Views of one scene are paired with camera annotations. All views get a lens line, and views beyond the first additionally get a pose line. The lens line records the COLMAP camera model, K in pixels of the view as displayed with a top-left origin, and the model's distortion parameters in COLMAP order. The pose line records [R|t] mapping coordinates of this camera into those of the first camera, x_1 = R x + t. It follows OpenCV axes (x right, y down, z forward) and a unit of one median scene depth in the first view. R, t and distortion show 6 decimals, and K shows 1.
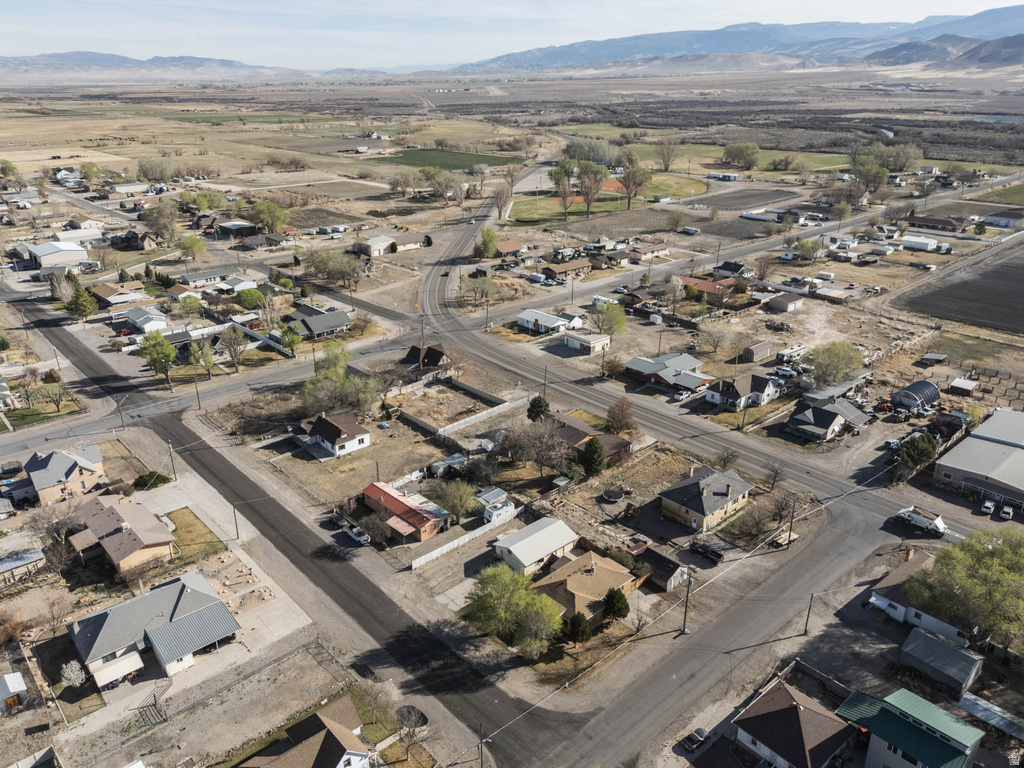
lens RADIAL K [[750.1, 0, 512.0], [0, 750.1, 384.0], [0, 0, 1]] dist [0.075943, -0.069798]
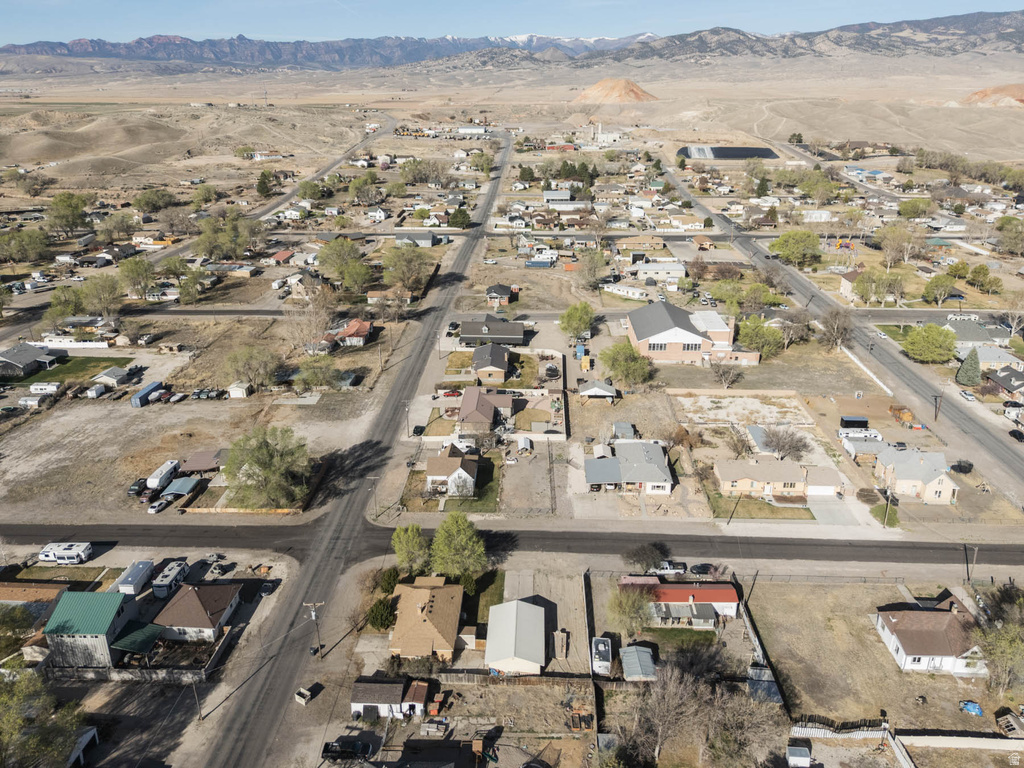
lens RADIAL K [[750.1, 0, 512.0], [0, 750.1, 384.0], [0, 0, 1]] dist [0.075943, -0.069798]
pose [[-0.692704, 0.275187, -0.666659, 0.310859], [-0.266640, 0.761139, 0.591245, -0.304419], [0.670123, 0.587315, -0.453868, 0.709300]]
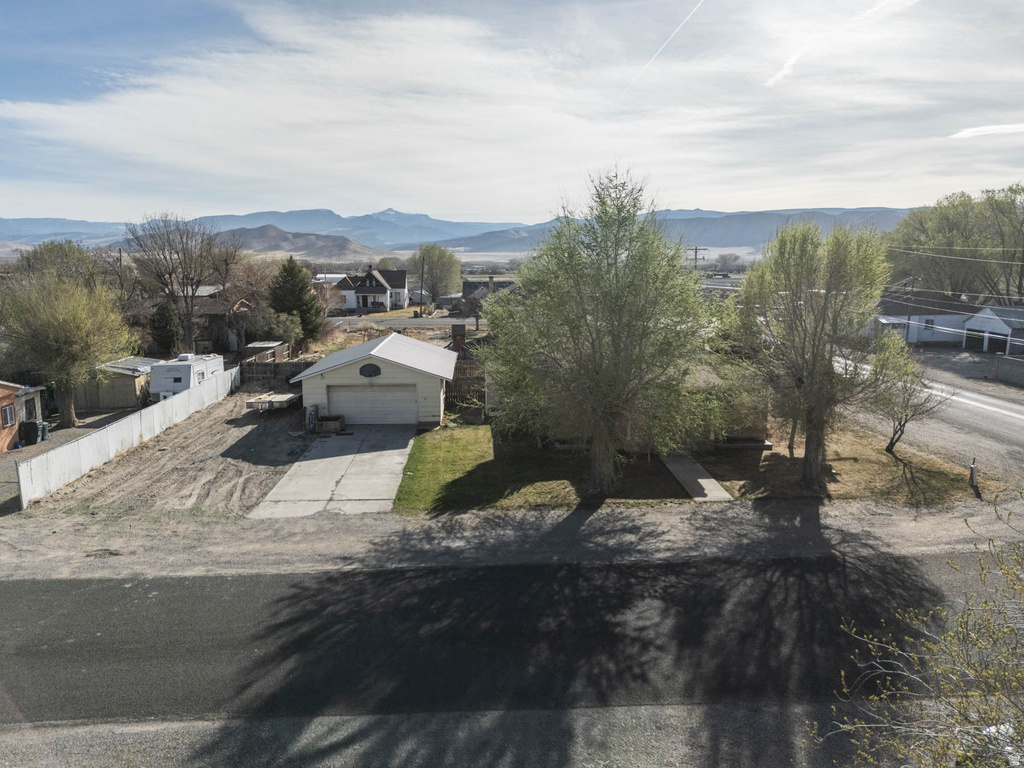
lens RADIAL K [[743.0, 0, 505.4], [0, 743.0, 383.9], [0, 0, 1]] dist [0.064614, -0.068913]
pose [[0.631995, -0.113287, 0.766647, -0.117244], [0.289922, 0.951986, -0.098326, 0.155529], [-0.718698, 0.284410, 0.634495, 0.428626]]
